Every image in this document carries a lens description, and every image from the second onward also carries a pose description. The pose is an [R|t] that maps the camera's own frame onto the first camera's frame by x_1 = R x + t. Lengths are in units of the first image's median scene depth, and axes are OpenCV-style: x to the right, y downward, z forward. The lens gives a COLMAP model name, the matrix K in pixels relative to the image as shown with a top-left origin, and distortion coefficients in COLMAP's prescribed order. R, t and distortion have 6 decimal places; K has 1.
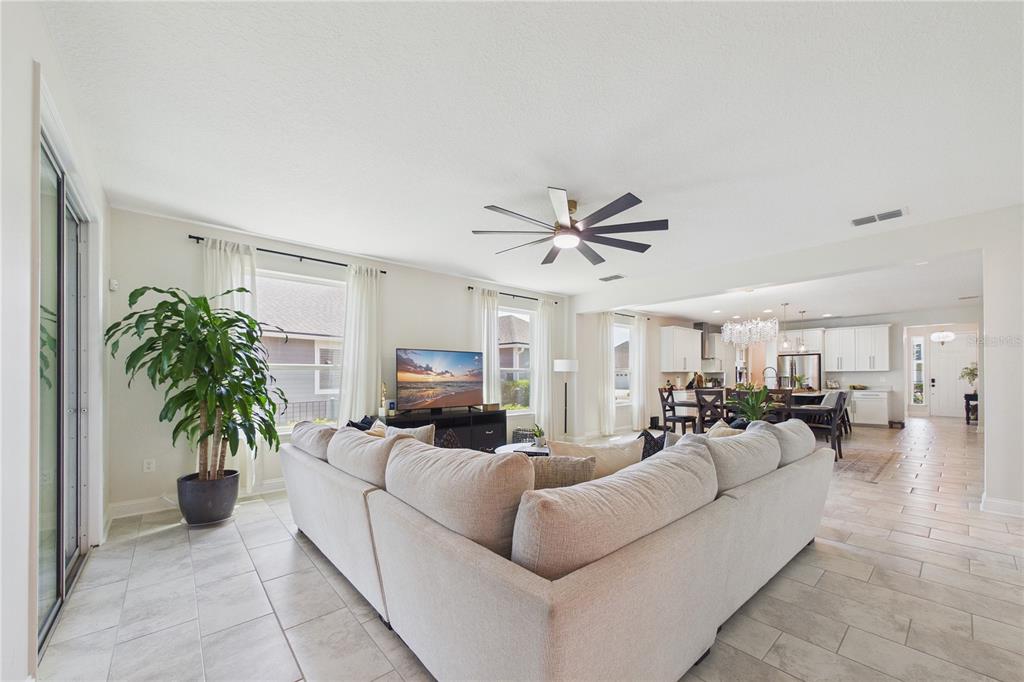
lens RADIAL K [[391.9, 0, 511.9], [0, 391.9, 374.6], [0, 0, 1]] dist [0.000262, 0.000107]
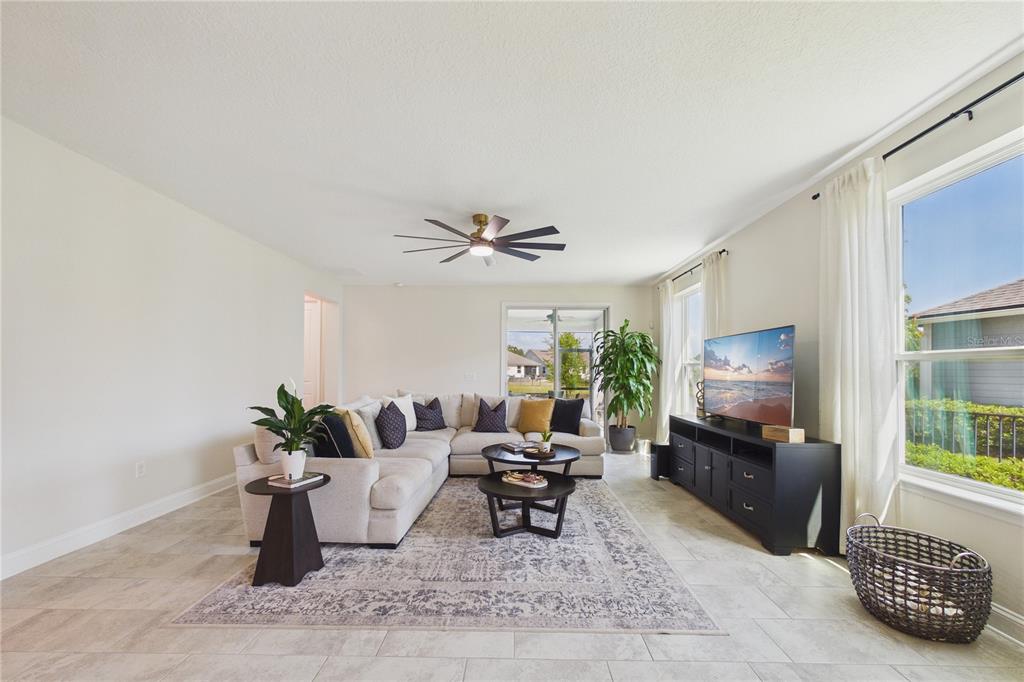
lens RADIAL K [[391.6, 0, 512.4], [0, 391.6, 370.3], [0, 0, 1]] dist [-0.000070, -0.000037]
pose [[-0.657988, -0.002134, -0.753026, 0.594983], [0.004938, 0.999962, -0.007148, 0.003108], [0.753012, -0.008422, -0.657952, 1.174425]]
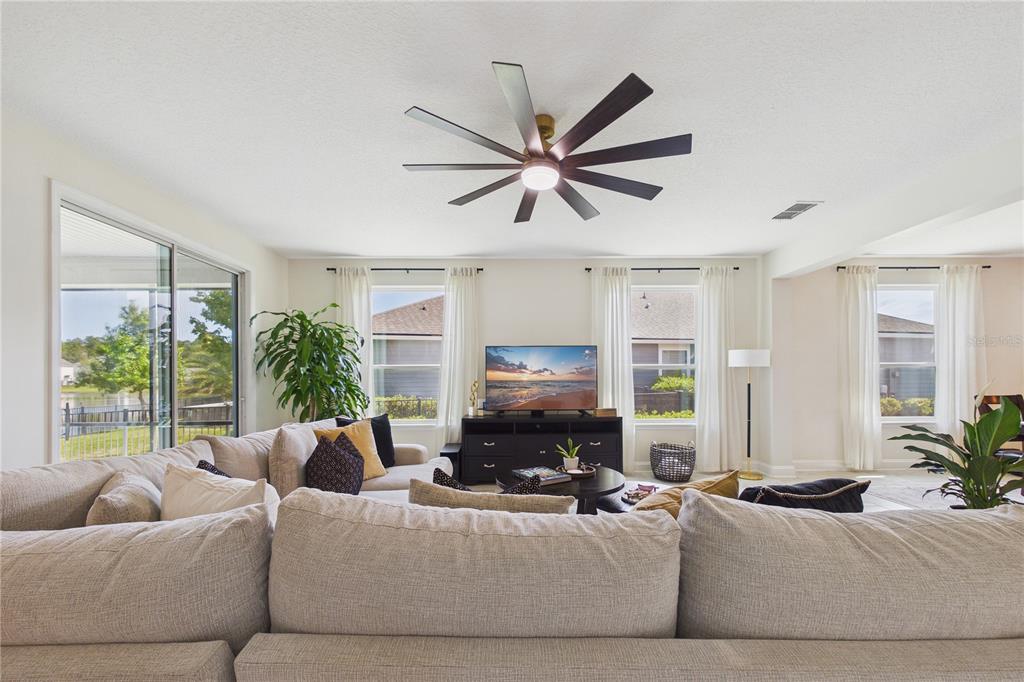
lens RADIAL K [[391.9, 0, 511.9], [0, 391.9, 374.6], [0, 0, 1]] dist [0.000262, 0.000107]
pose [[0.760363, -0.002453, -0.649494, 0.359061], [0.007920, 0.999954, 0.005496, -0.001513], [0.649450, -0.009323, 0.760347, 0.290736]]
